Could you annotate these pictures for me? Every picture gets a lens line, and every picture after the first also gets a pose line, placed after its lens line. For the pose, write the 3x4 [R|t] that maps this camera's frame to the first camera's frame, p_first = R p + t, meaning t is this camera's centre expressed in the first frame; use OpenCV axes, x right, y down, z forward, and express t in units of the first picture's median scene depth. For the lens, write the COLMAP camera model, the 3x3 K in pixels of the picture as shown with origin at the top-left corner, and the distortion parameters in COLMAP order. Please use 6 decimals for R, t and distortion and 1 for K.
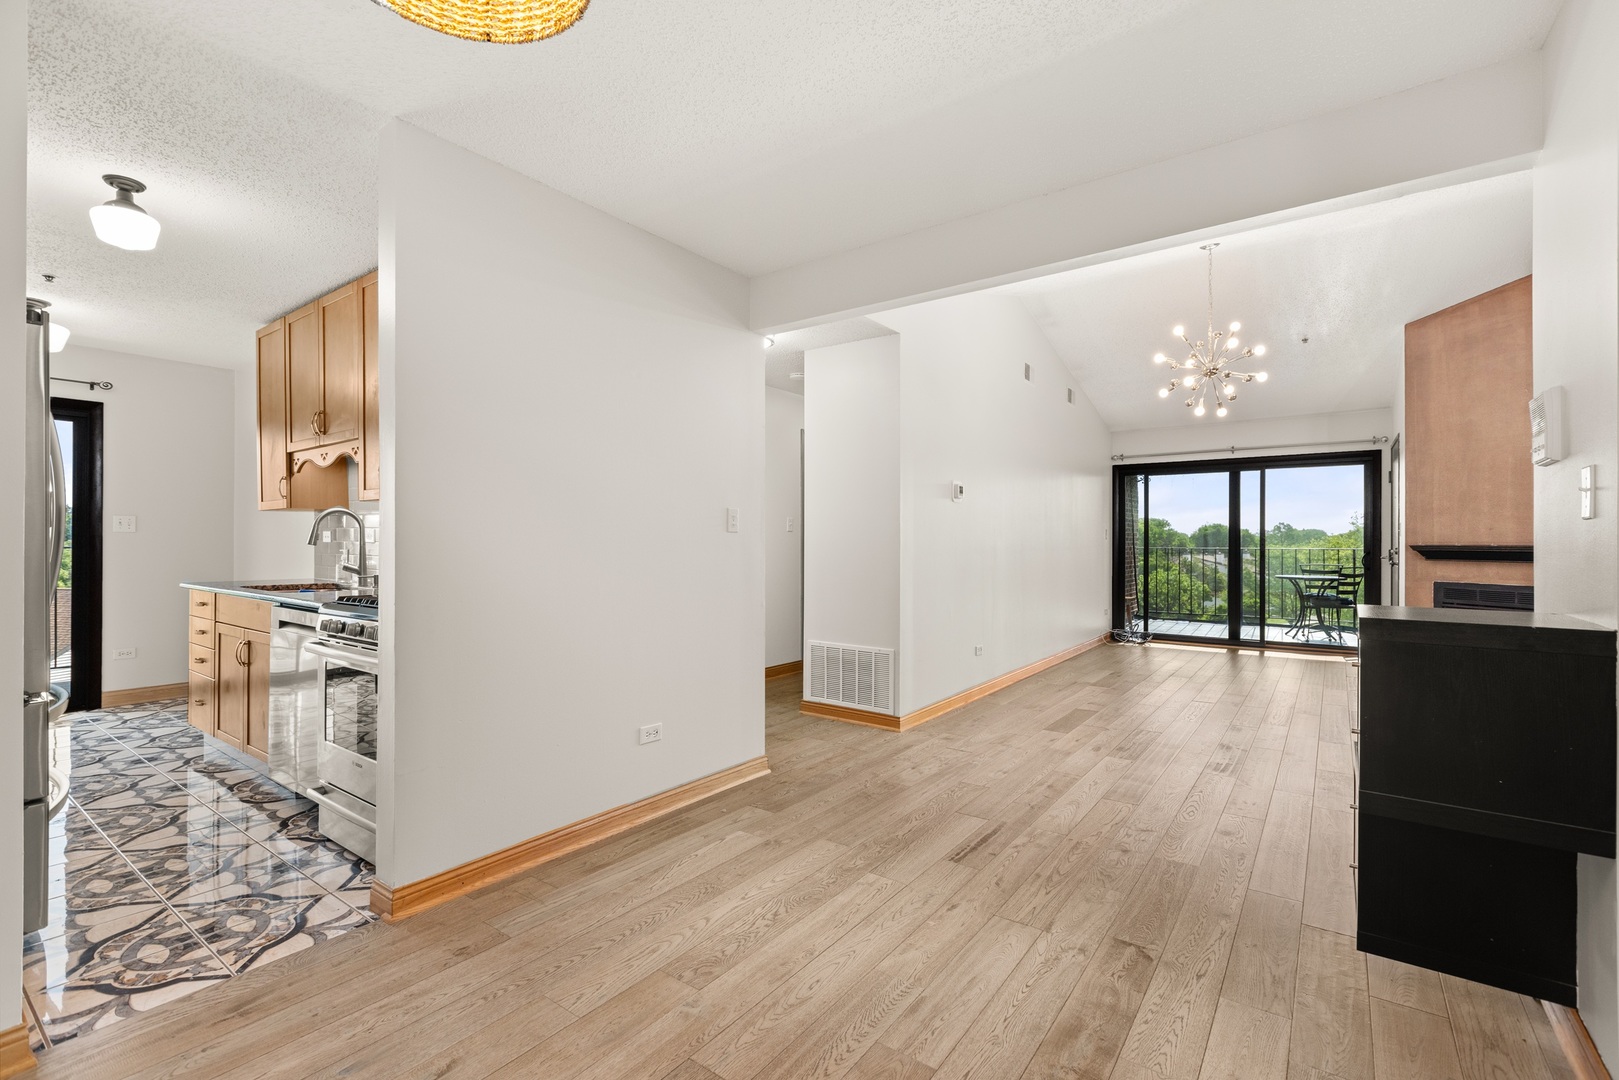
lens RADIAL K [[722.4, 0, 806.7], [0, 722.4, 541.8], [0, 0, 1]] dist [0.004262, -0.001071]
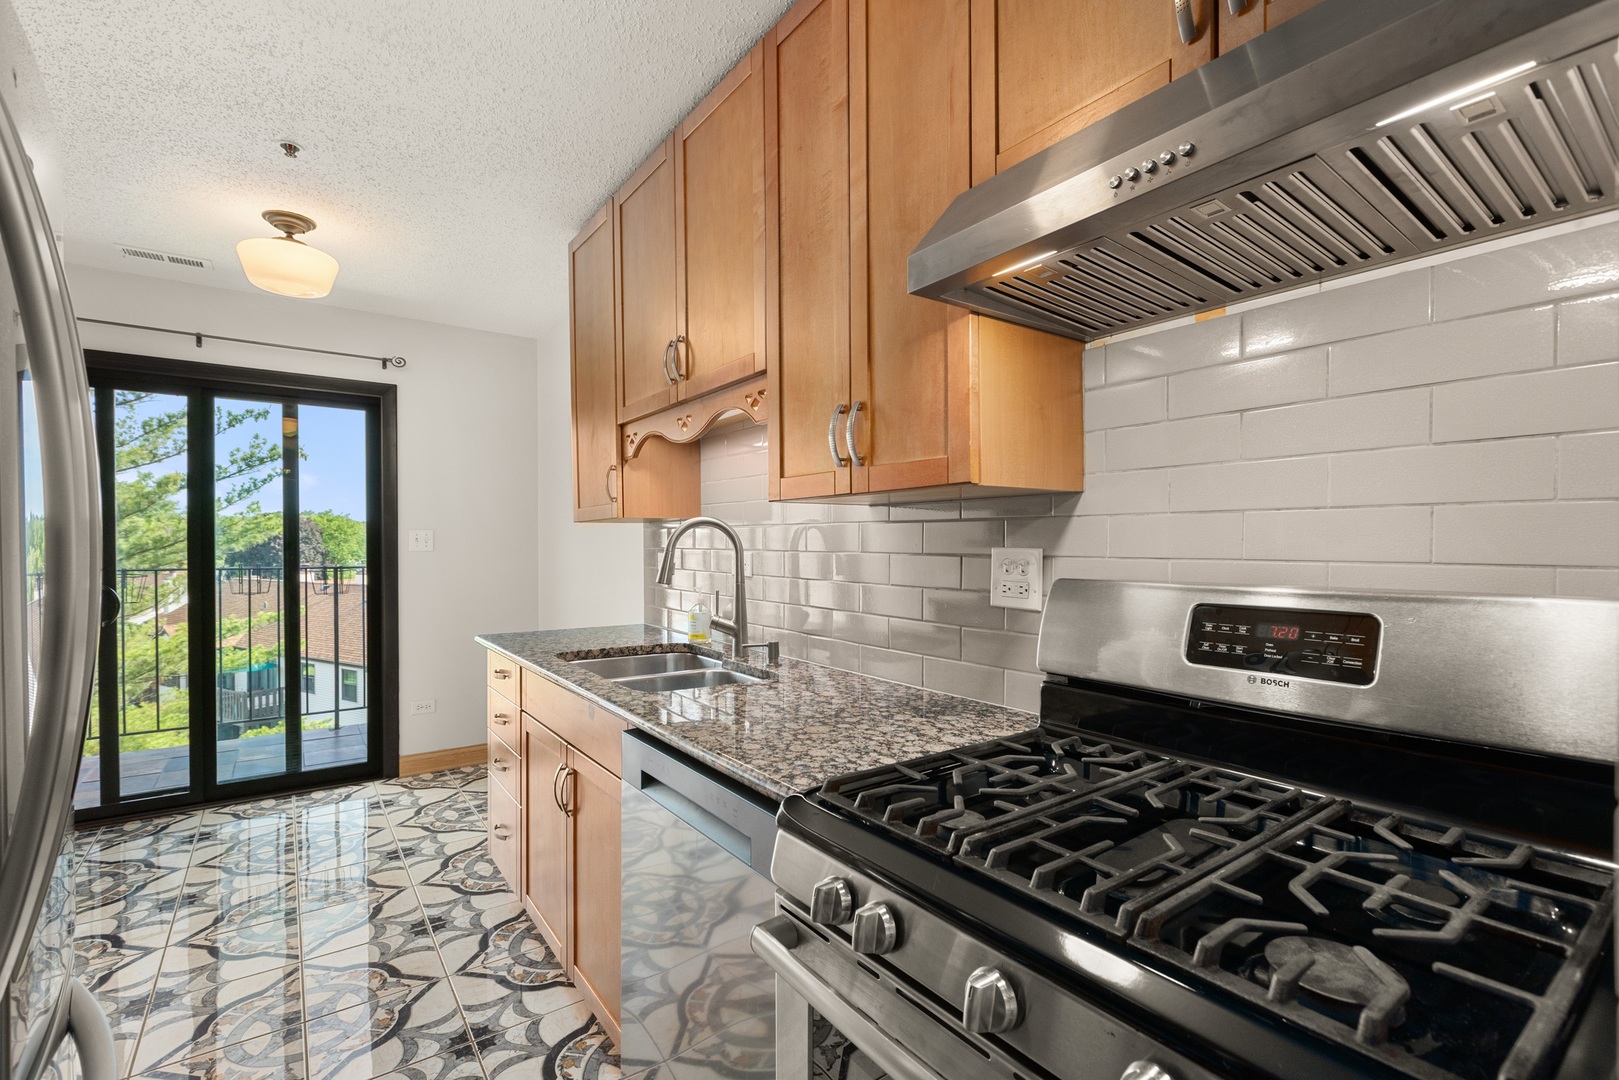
lens RADIAL K [[722.4, 0, 813.7], [0, 722.4, 550.6], [0, 0, 1]] dist [0.004262, -0.001071]
pose [[0.956063, -0.002187, -0.293153, -0.388833], [0.005729, 0.999921, 0.011224, -0.025028], [0.293105, -0.012410, 0.956000, 0.475928]]
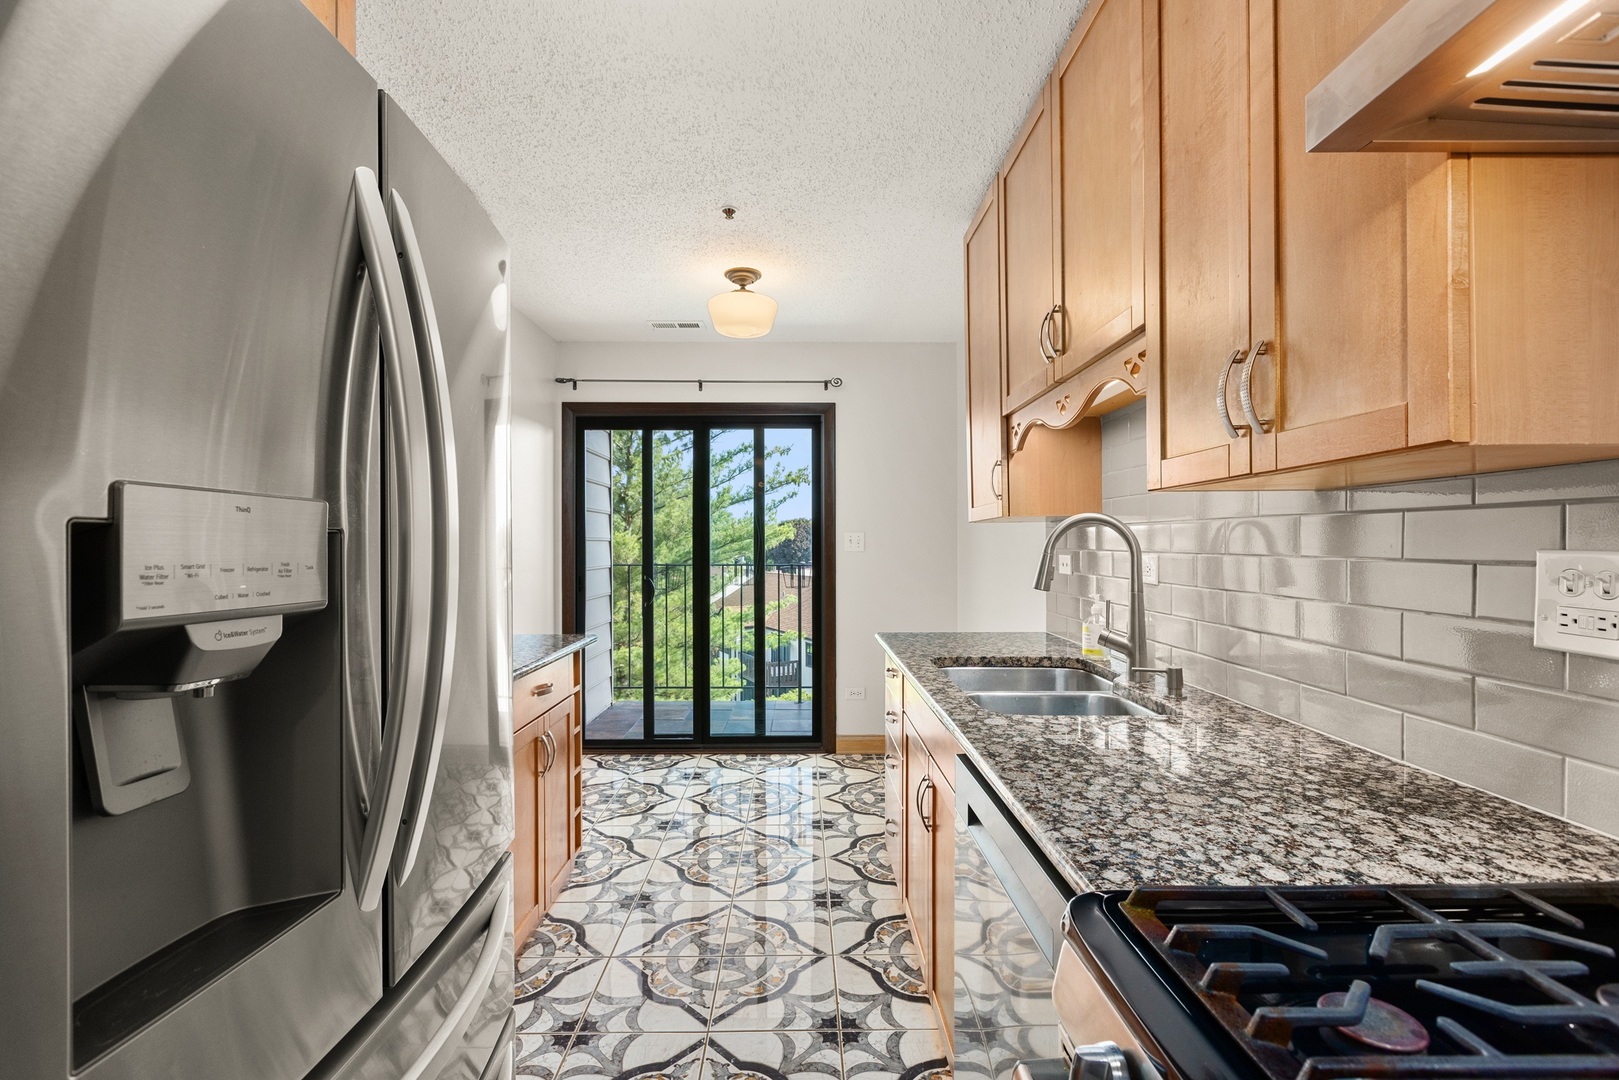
lens RADIAL K [[722.4, 0, 811.4], [0, 722.4, 548.5], [0, 0, 1]] dist [0.004262, -0.001071]
pose [[0.611070, -0.001908, -0.791574, -0.369483], [0.007420, 0.999967, 0.003317, -0.024834], [0.791542, -0.007900, 0.611064, 0.545823]]
